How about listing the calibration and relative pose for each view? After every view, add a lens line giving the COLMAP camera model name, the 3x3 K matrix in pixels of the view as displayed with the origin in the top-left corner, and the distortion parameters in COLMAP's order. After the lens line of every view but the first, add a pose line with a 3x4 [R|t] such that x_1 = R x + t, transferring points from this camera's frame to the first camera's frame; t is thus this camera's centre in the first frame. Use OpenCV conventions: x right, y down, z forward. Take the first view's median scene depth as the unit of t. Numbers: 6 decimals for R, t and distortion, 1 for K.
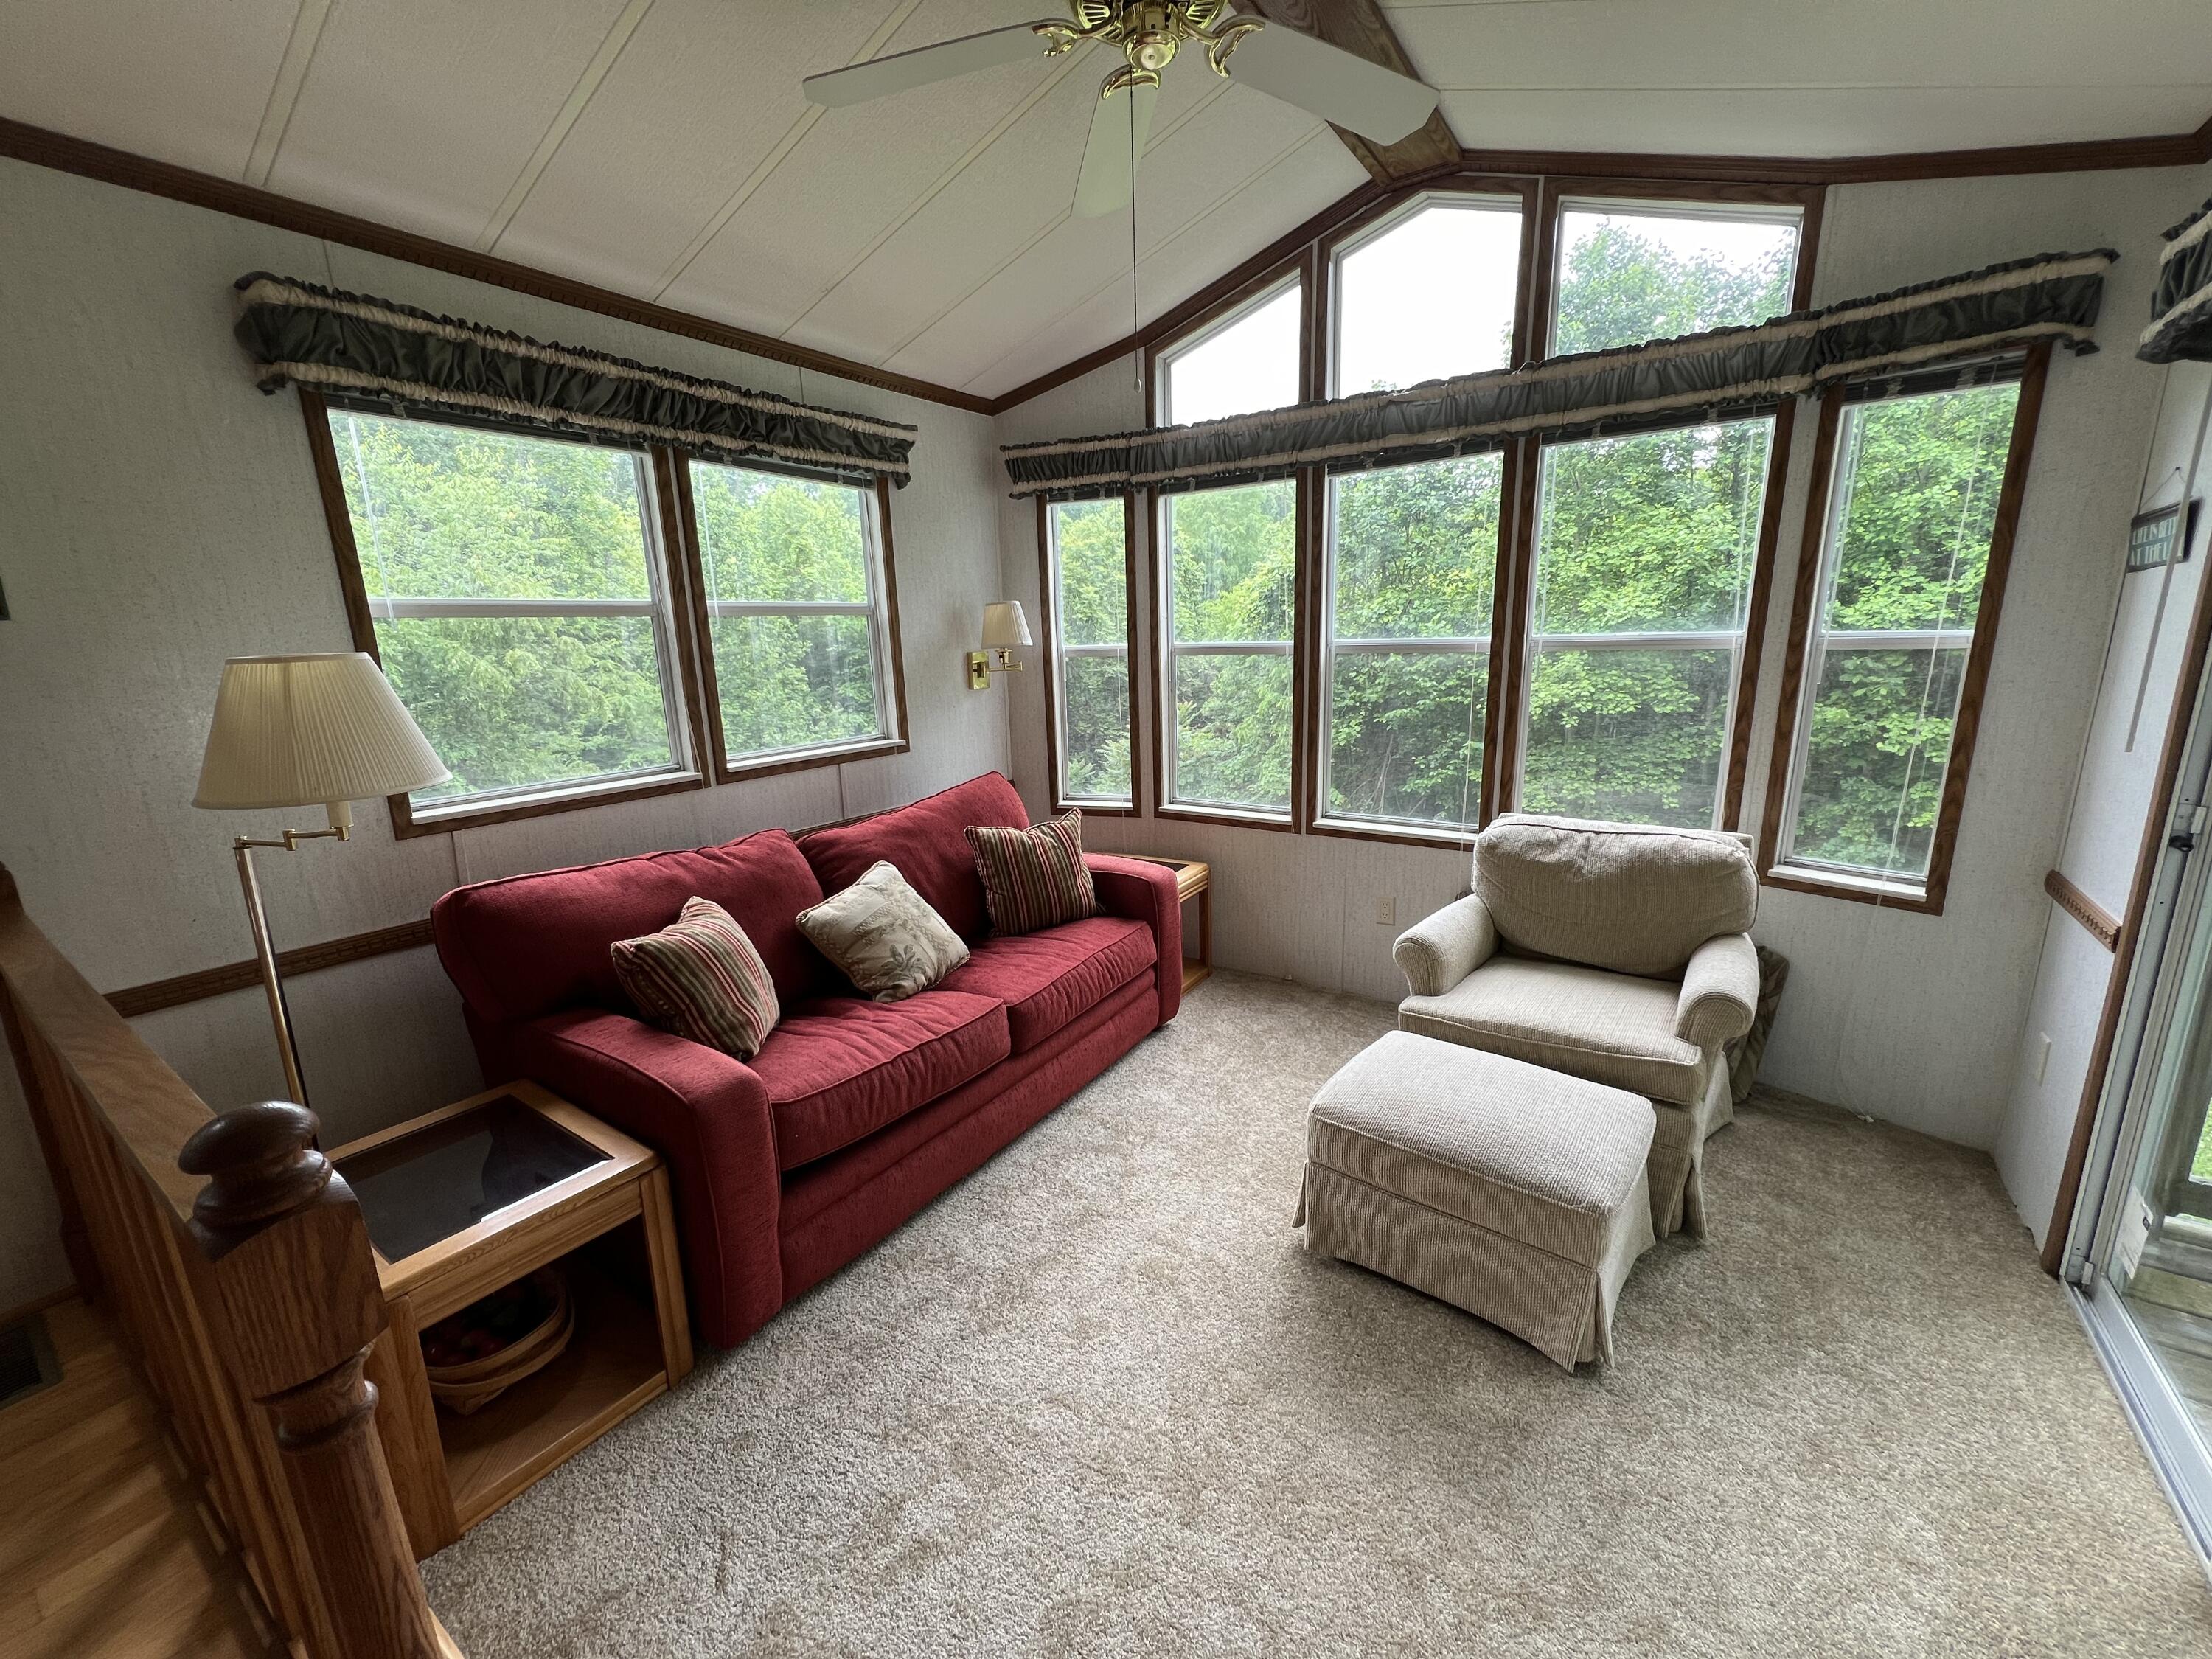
lens RADIAL K [[888.3, 0, 1102.8], [0, 888.3, 829.4], [0, 0, 1]] dist [0.002519, 0.000491]
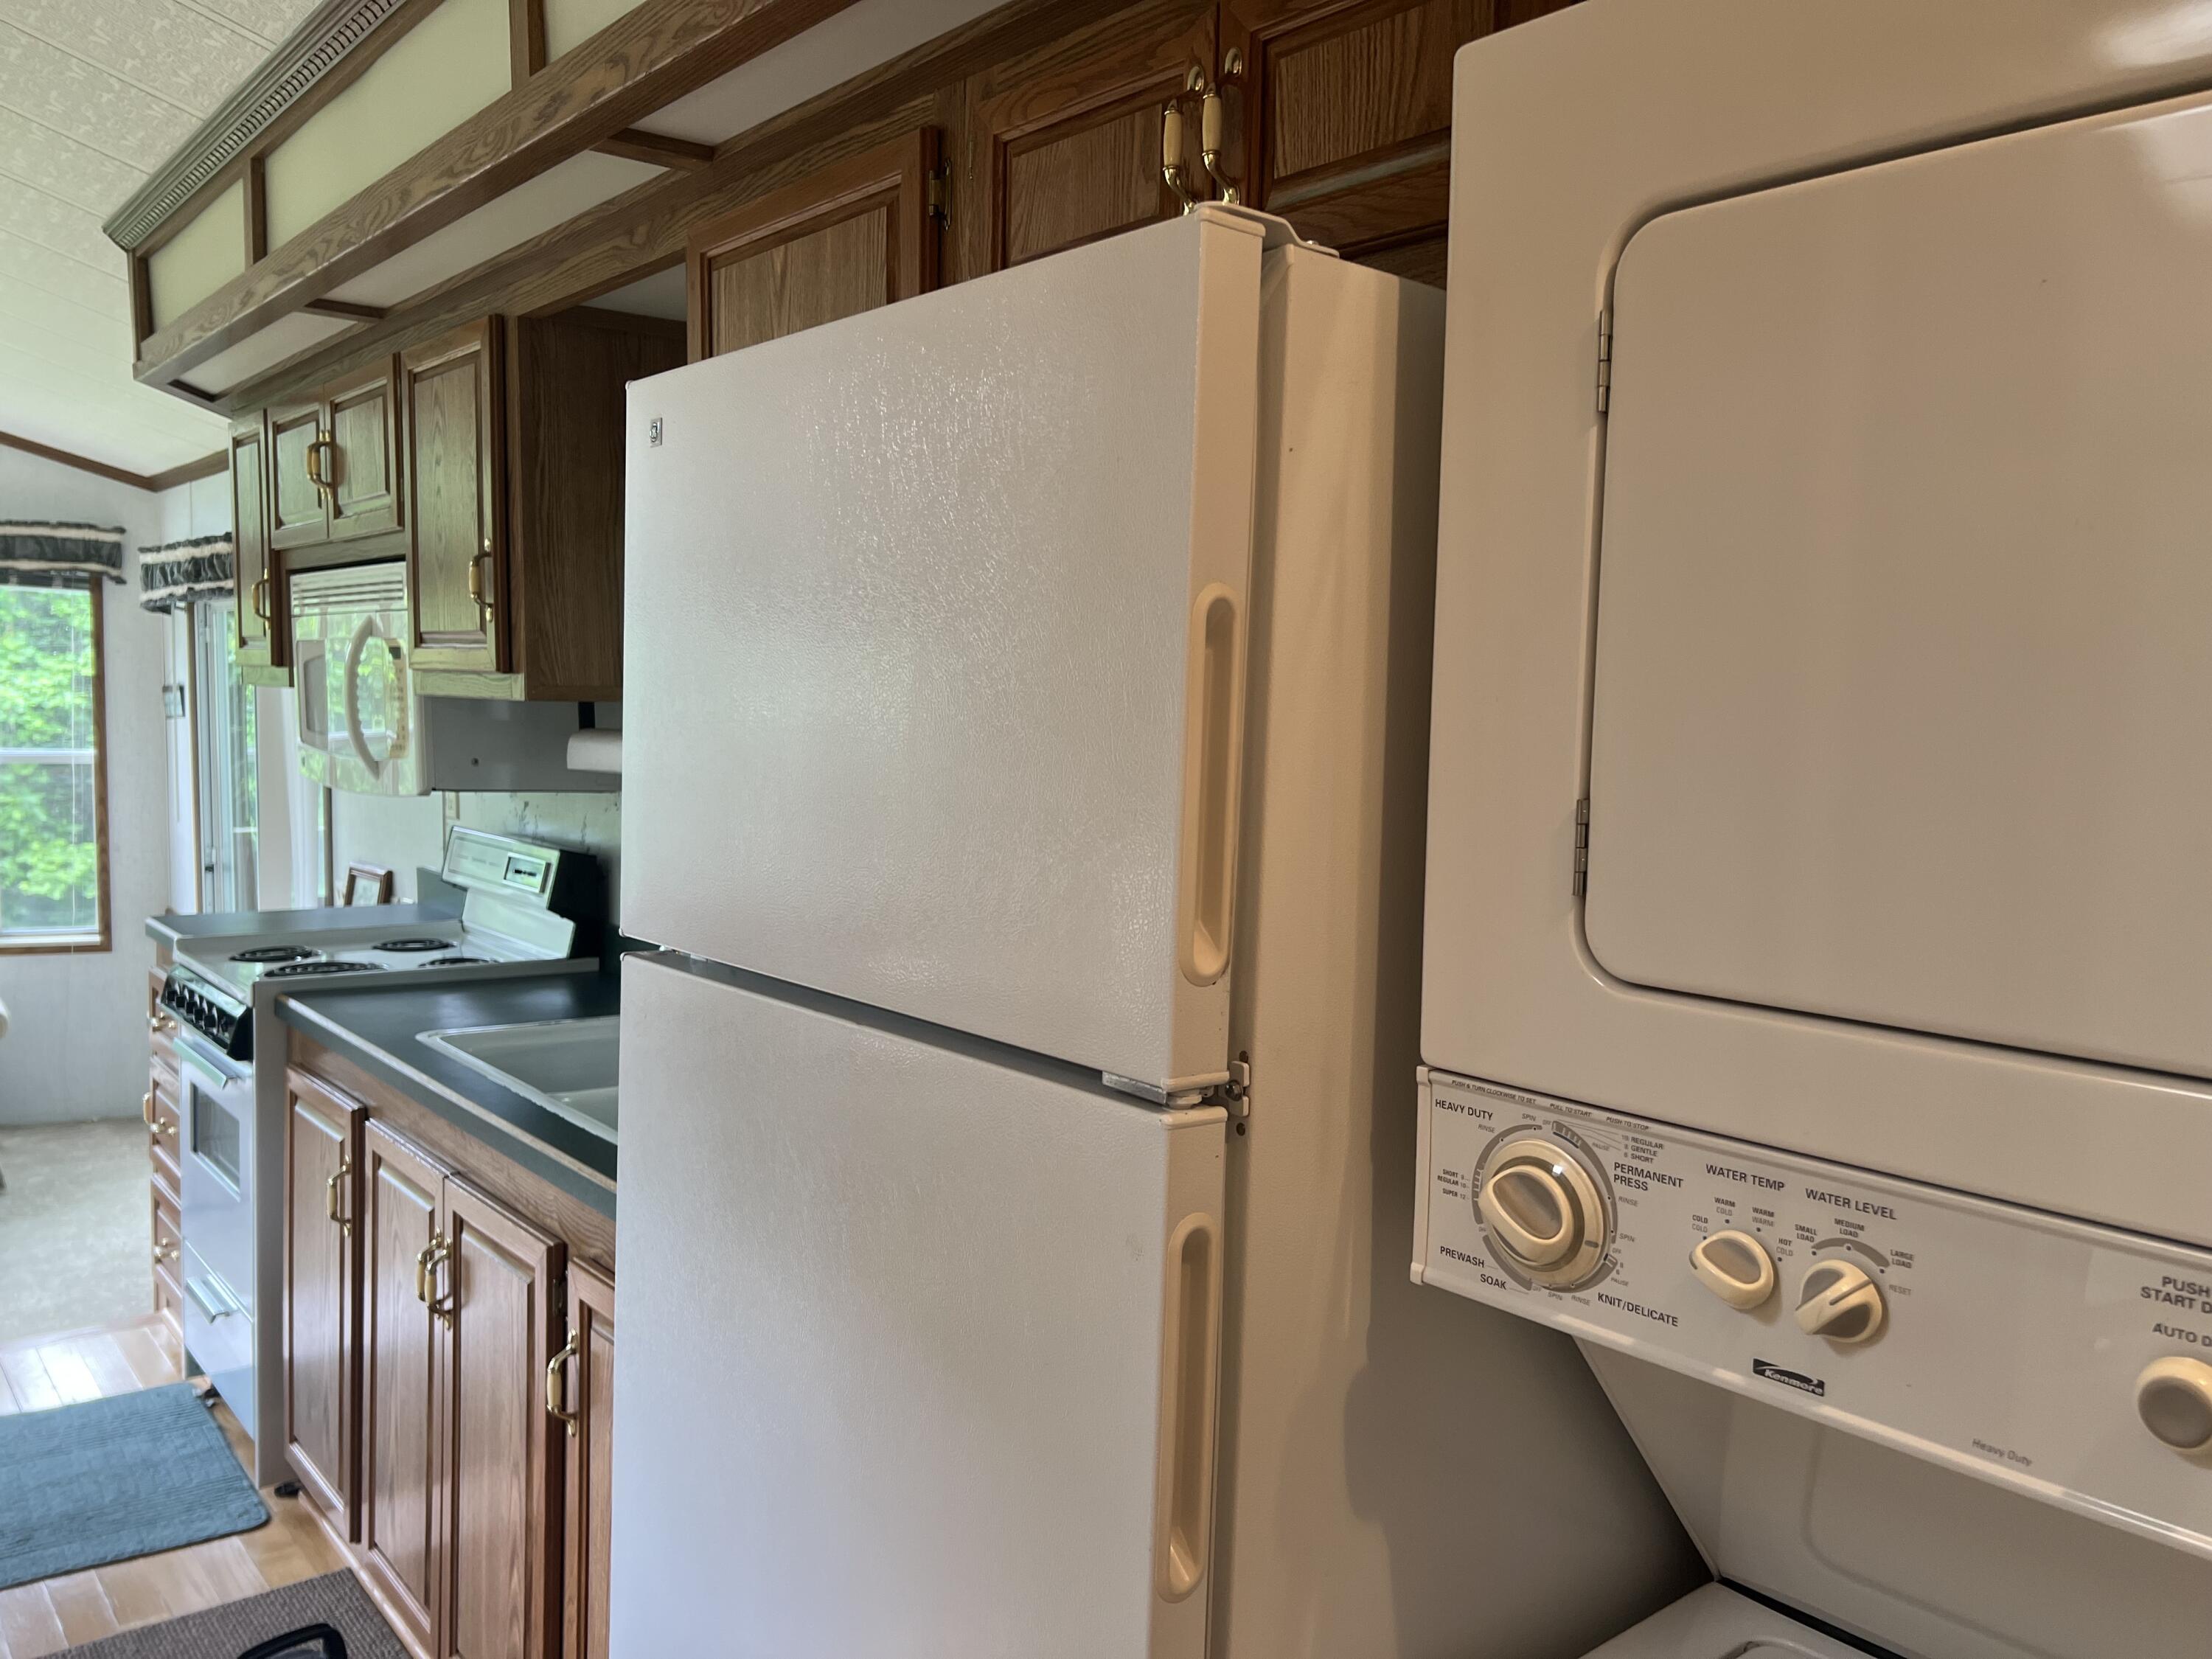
lens RADIAL K [[1683.8, 0, 1104.1], [0, 1683.8, 836.3], [0, 0, 1]] dist [0.026453, -0.015922]
pose [[0.278481, -0.042220, 0.959513, -1.090276], [0.183767, 0.982918, -0.010085, 0.218221], [-0.942697, 0.179136, 0.281482, -1.163712]]
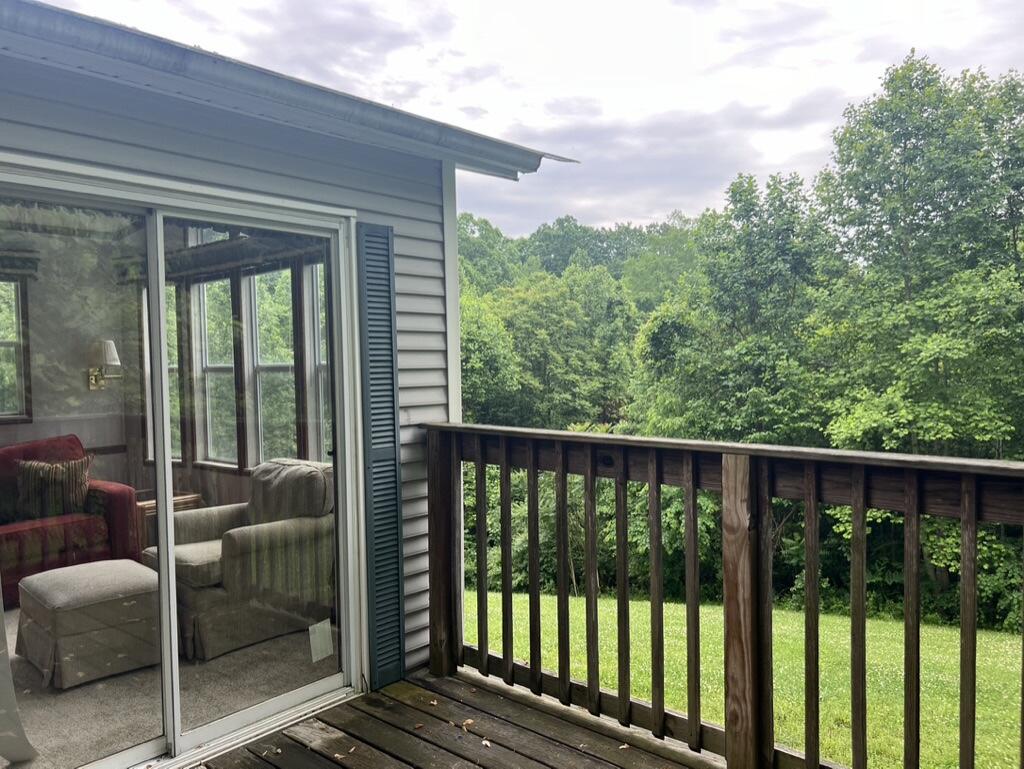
lens RADIAL K [[779.5, 0, 512.7], [0, 779.5, 386.9], [0, 0, 1]] dist [0.026453, -0.015922]
pose [[0.991316, 0.015529, -0.130584, 0.162271], [-0.040259, 0.981163, -0.188941, 0.017418], [0.125190, 0.192557, 0.973267, -0.073735]]
